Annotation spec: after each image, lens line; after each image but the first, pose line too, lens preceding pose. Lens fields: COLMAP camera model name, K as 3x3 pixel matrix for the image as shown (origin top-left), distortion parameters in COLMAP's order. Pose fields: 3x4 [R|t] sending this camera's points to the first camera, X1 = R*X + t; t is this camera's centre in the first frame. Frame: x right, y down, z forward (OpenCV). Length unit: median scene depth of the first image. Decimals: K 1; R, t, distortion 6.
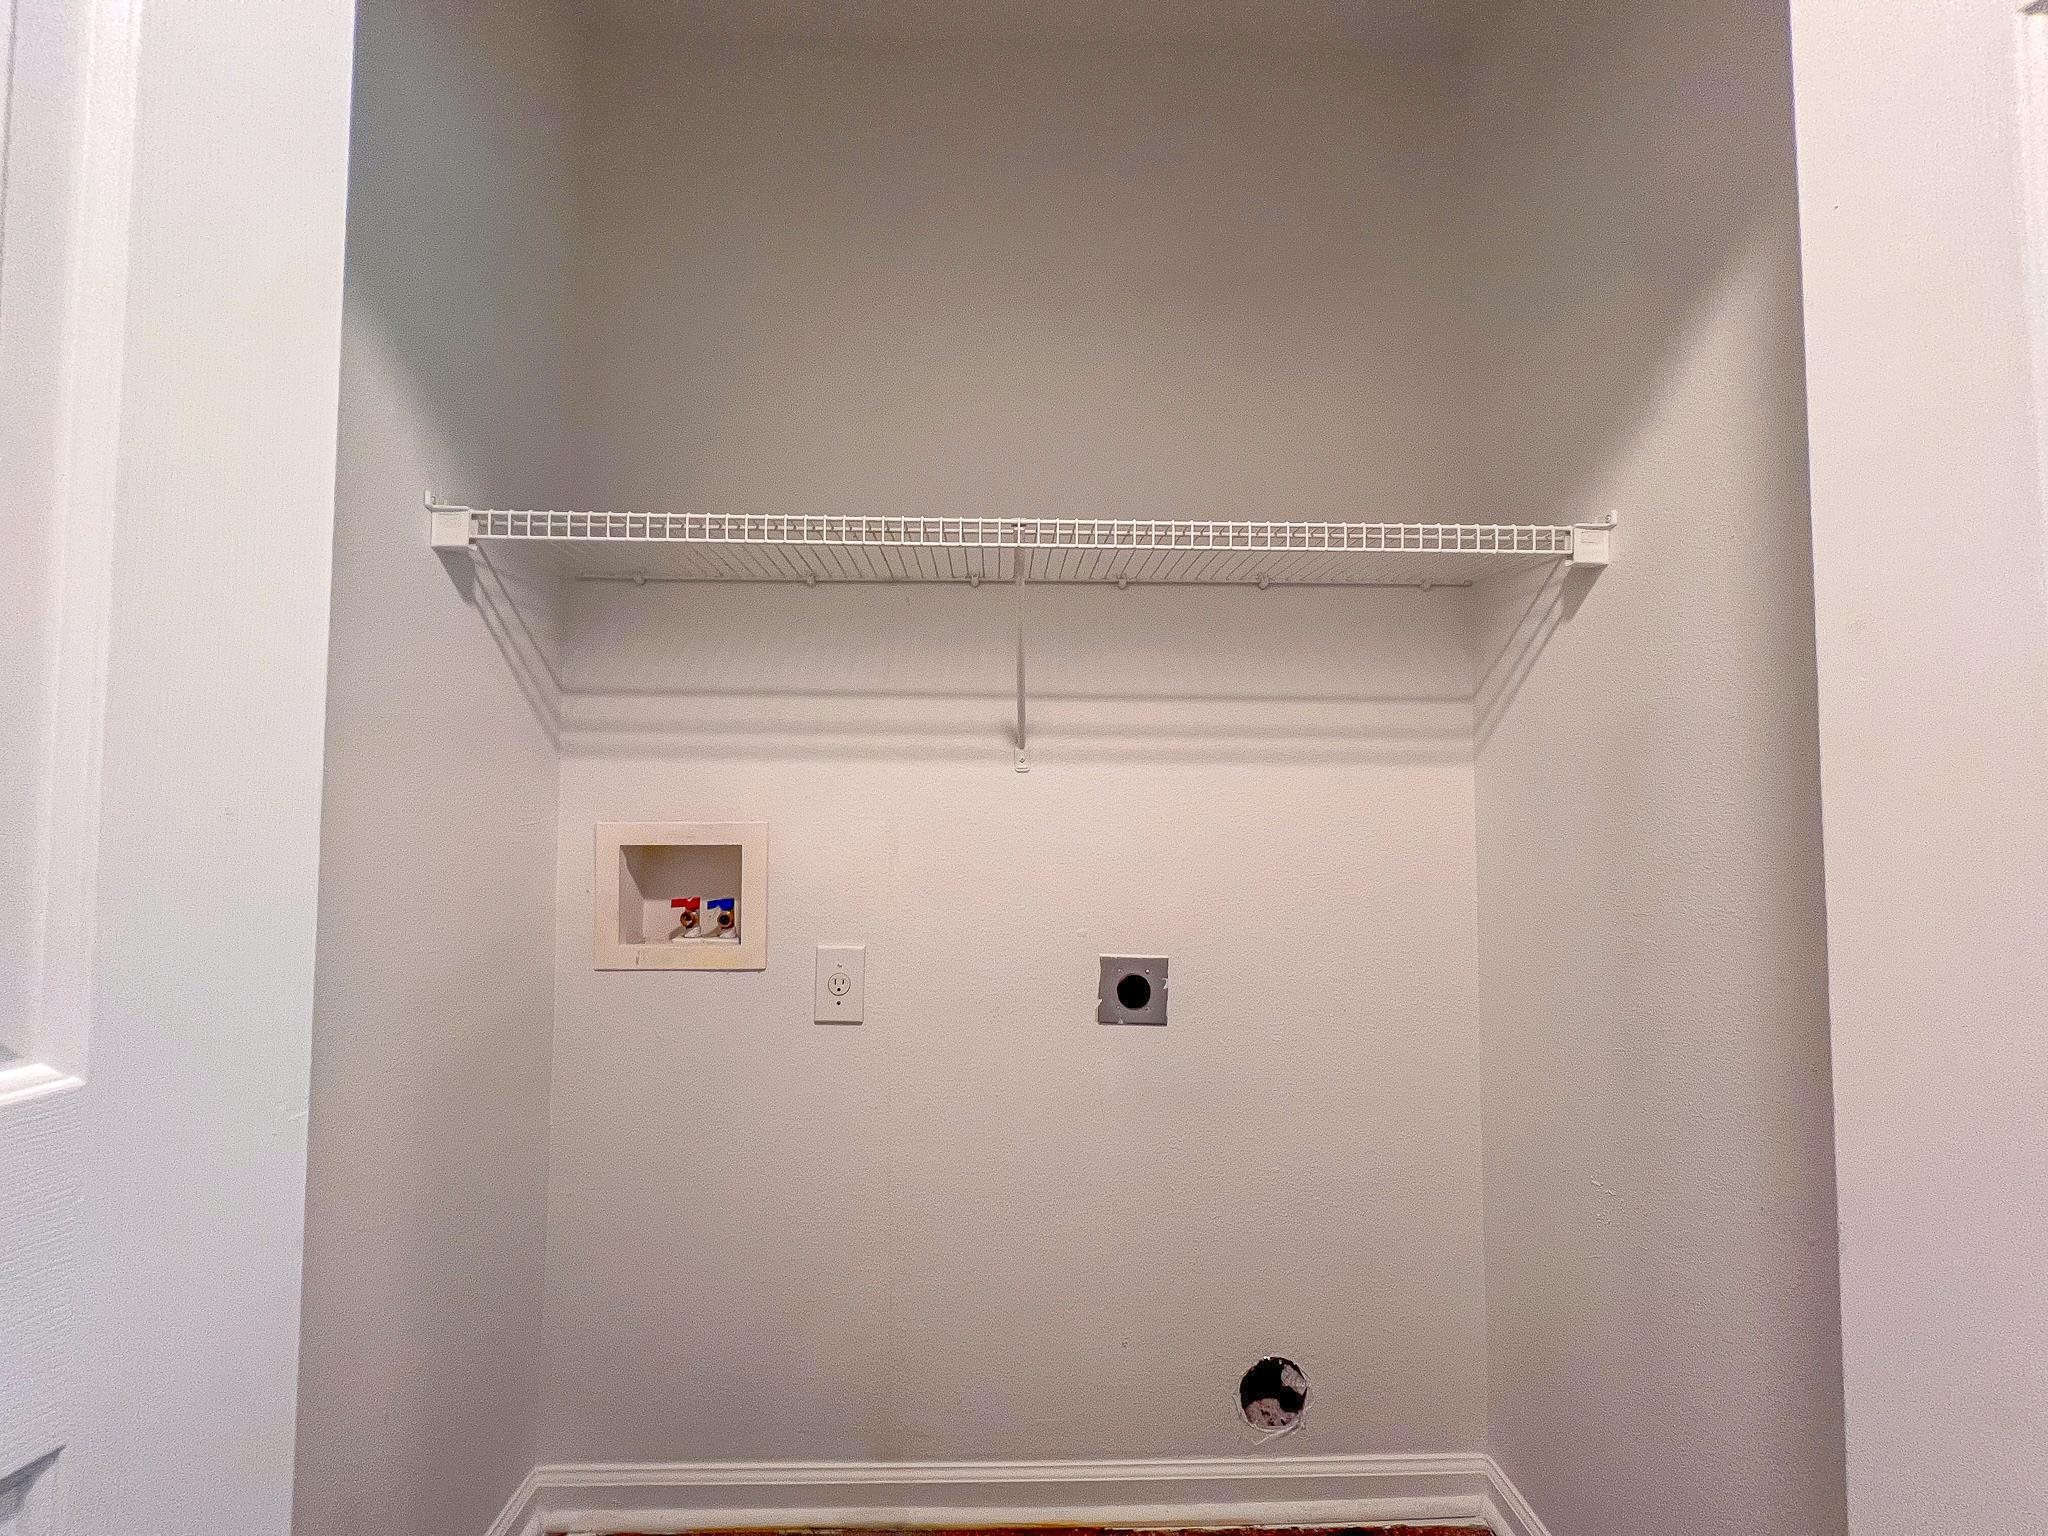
lens RADIAL K [[829.0, 0, 1024.0], [0, 829.0, 768.0], [0, 0, 1]] dist [0.000223, 0.000022]
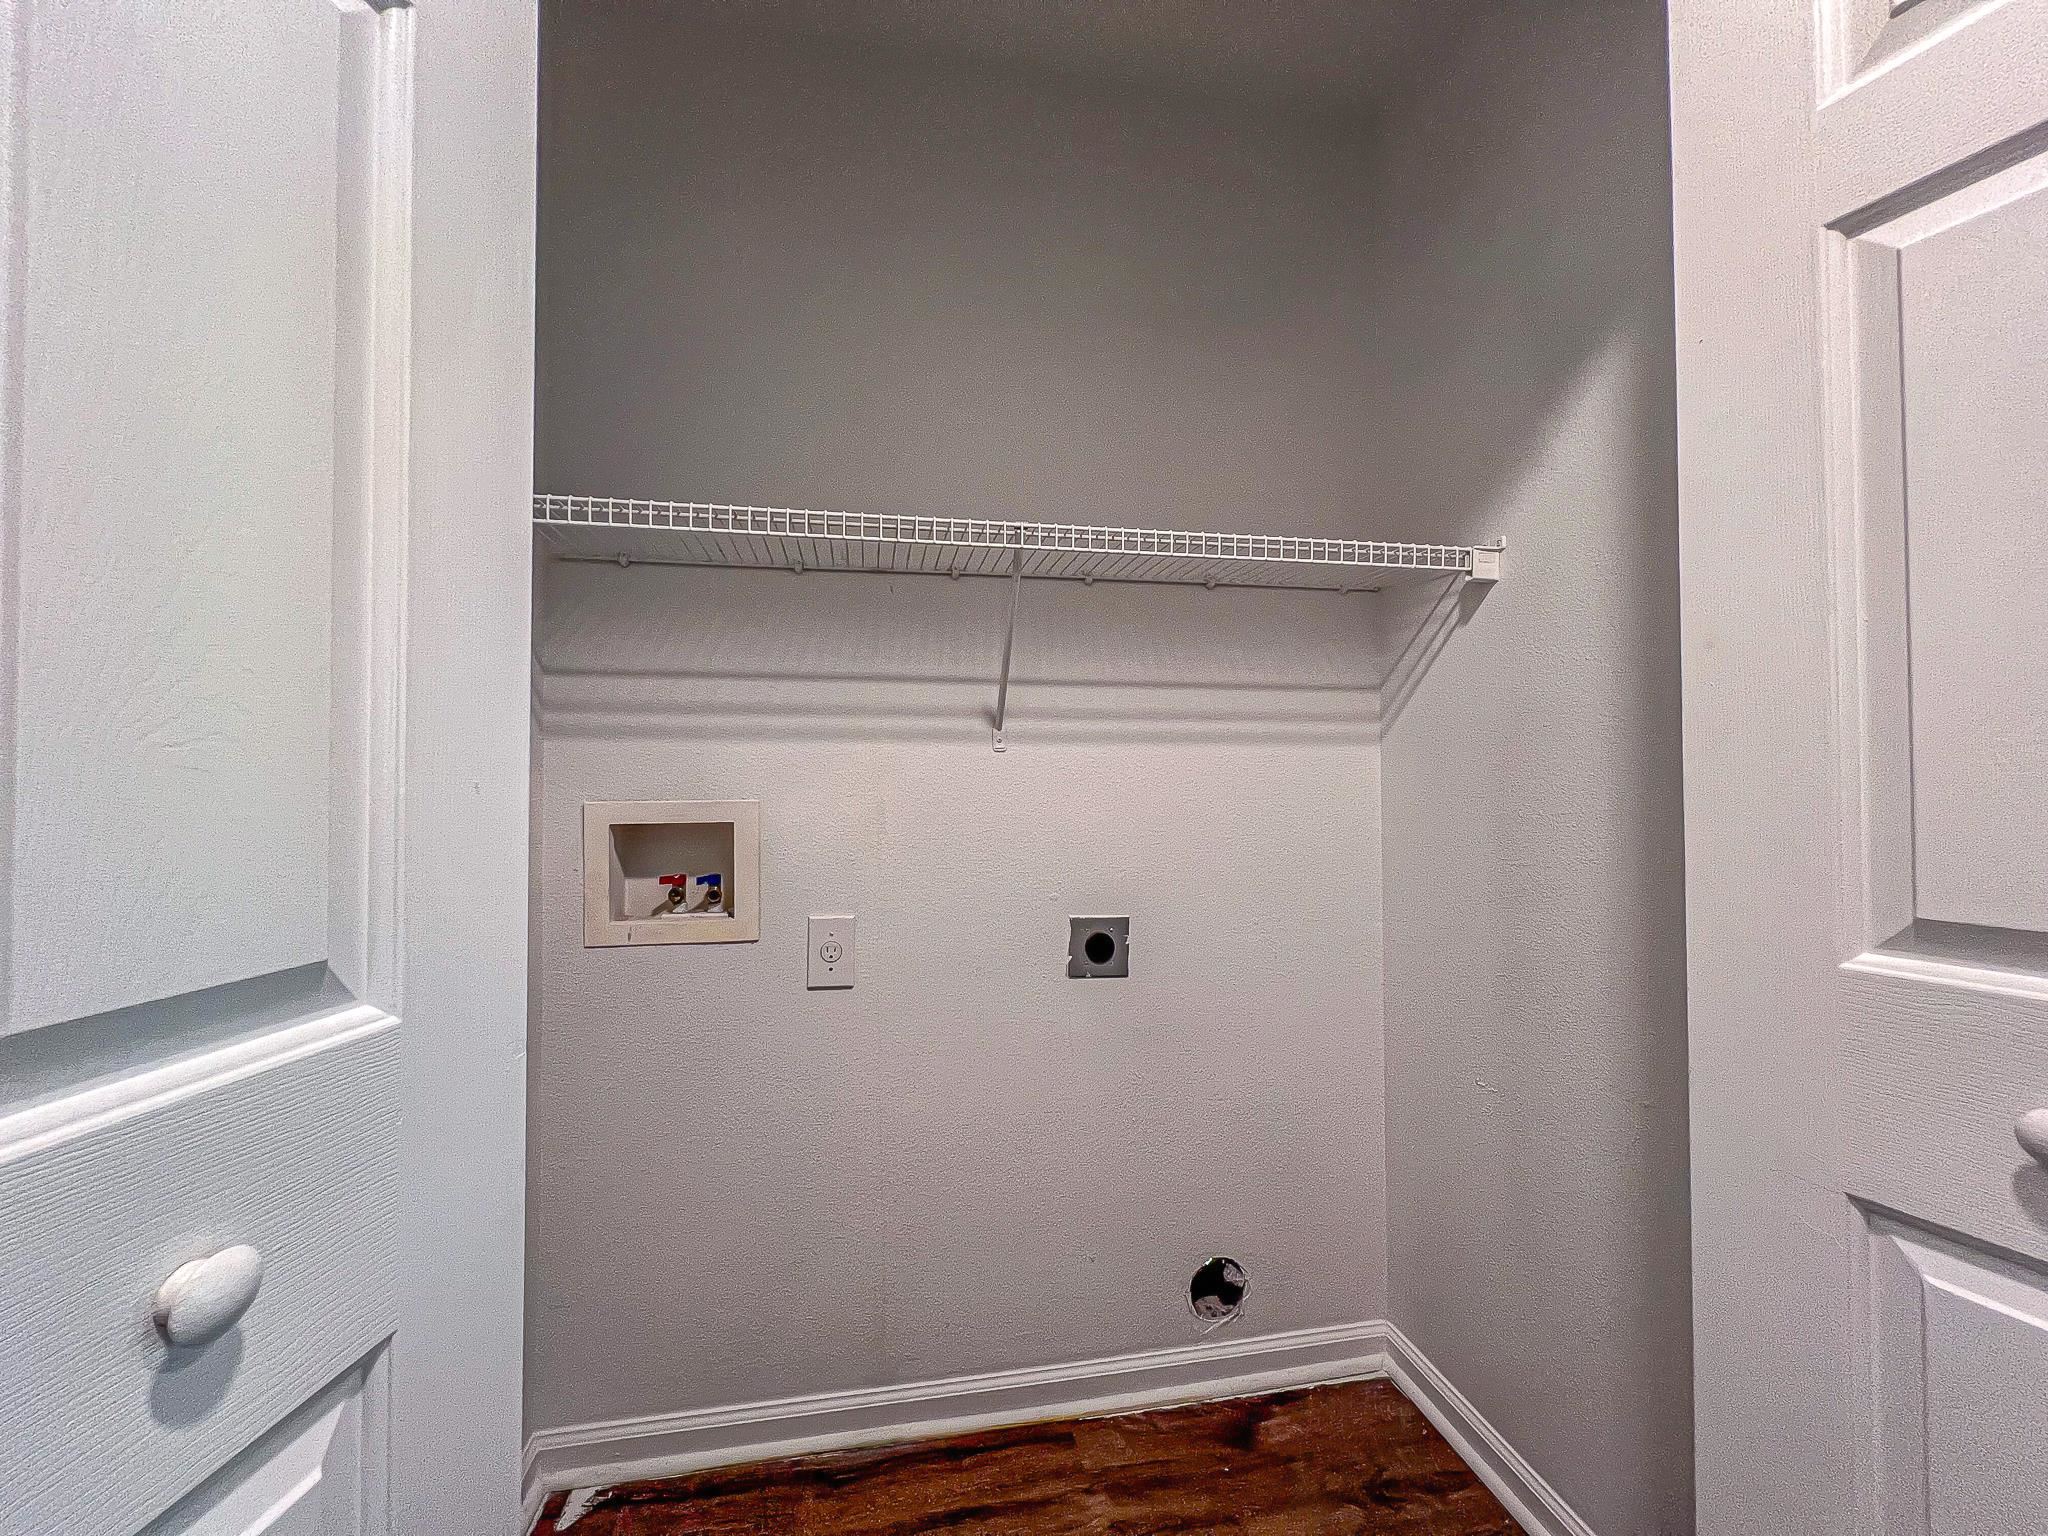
lens RADIAL K [[829.0, 0, 1024.0], [0, 829.0, 768.0], [0, 0, 1]] dist [0.000223, 0.000022]
pose [[0.987458, -0.004922, 0.157806, -0.144538], [0.001224, 0.999723, 0.023523, 0.000913], [-0.157878, -0.023035, 0.987190, -0.081523]]
